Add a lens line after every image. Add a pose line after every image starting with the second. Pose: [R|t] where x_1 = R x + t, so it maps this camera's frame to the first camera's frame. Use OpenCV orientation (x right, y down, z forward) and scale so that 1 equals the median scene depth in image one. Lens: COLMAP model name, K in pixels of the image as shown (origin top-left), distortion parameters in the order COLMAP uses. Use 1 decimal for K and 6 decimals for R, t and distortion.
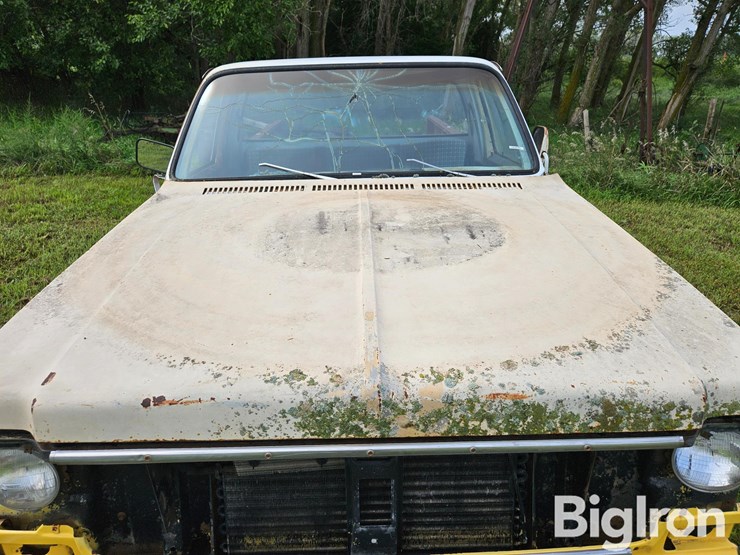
lens RADIAL K [[517.2, 0, 364.9], [0, 517.2, 277.3], [0, 0, 1]] dist [0.061415, -0.040108]
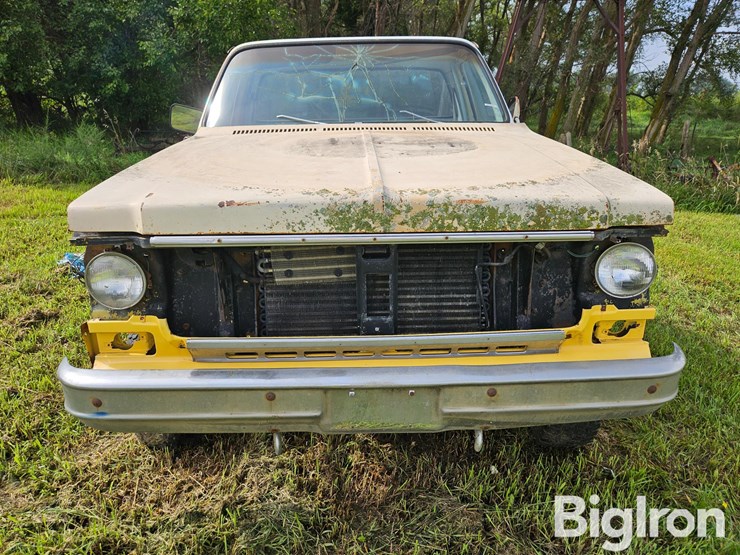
lens RADIAL K [[517.2, 0, 365.5], [0, 517.2, 283.3], [0, 0, 1]] dist [0.061415, -0.040108]
pose [[0.999928, -0.002801, 0.011657, -0.029576], [0.003467, 0.998337, -0.057547, 0.431697], [-0.011477, 0.057583, 0.998275, -0.340170]]
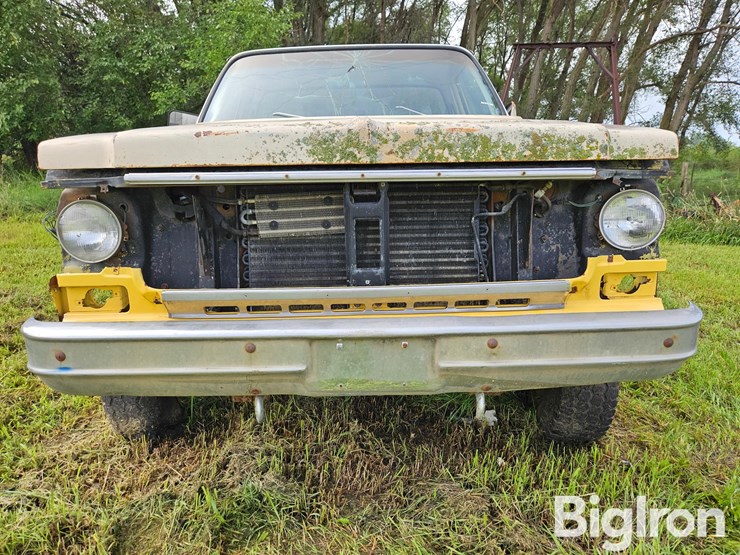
lens RADIAL K [[517.2, 0, 367.7], [0, 517.2, 281.6], [0, 0, 1]] dist [0.061415, -0.040108]
pose [[0.999932, -0.011184, 0.003308, 0.013092], [0.011581, 0.985719, -0.168003, 0.682048], [-0.001381, 0.168029, 0.985781, -0.226888]]
